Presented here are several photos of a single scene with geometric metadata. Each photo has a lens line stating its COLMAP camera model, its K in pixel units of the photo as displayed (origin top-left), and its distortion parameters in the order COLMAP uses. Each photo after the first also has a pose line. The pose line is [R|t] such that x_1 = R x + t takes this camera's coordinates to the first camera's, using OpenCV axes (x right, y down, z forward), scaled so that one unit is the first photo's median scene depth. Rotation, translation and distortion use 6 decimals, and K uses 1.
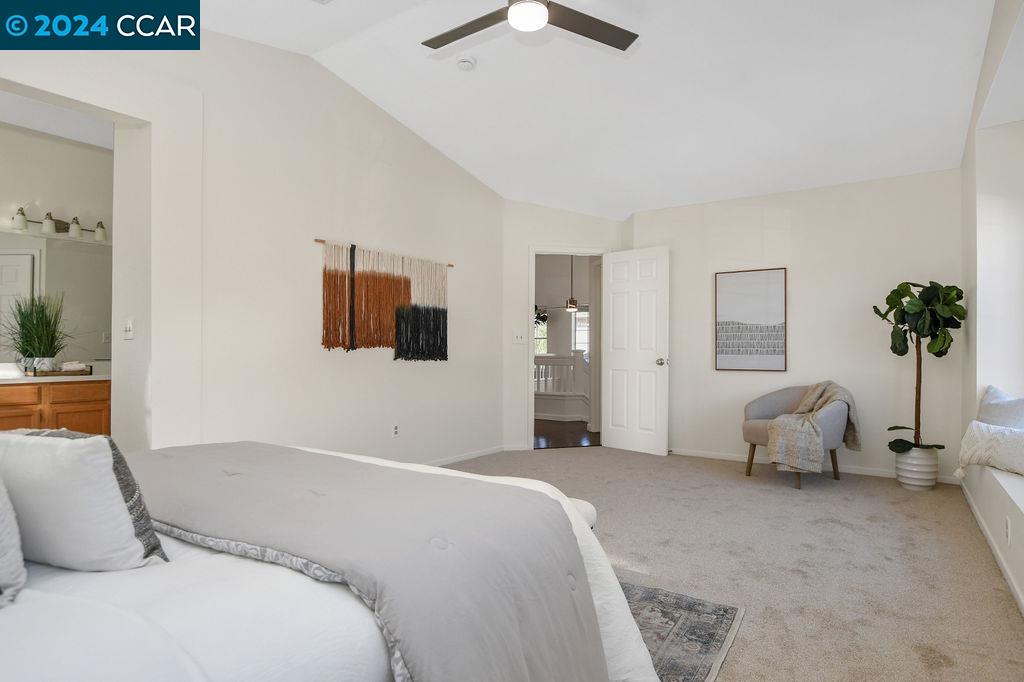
lens RADIAL K [[551.2, 0, 512.2], [0, 551.2, 342.6], [0, 0, 1]] dist [-0.021136, -0.000165]
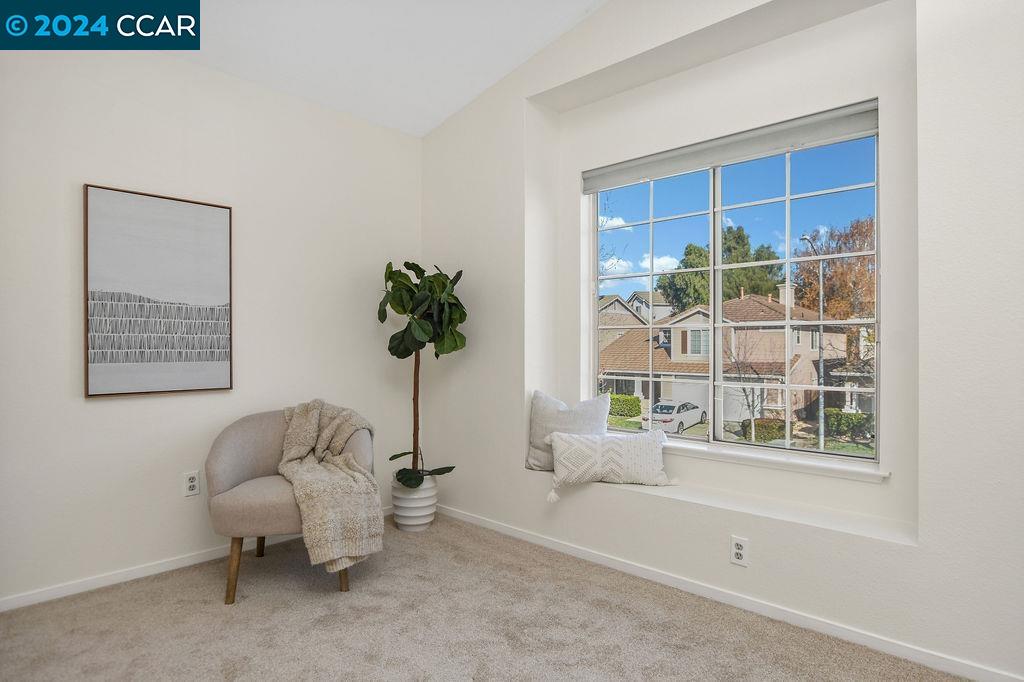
lens RADIAL K [[586.0, 0, 511.6], [0, 586.0, 346.7], [0, 0, 1]] dist [-0.004337, -0.000462]
pose [[0.167171, 0.001547, 0.985927, -0.049226], [-0.006205, 0.999981, -0.000517, 0.006408], [-0.985908, -0.006031, 0.167178, 0.613945]]
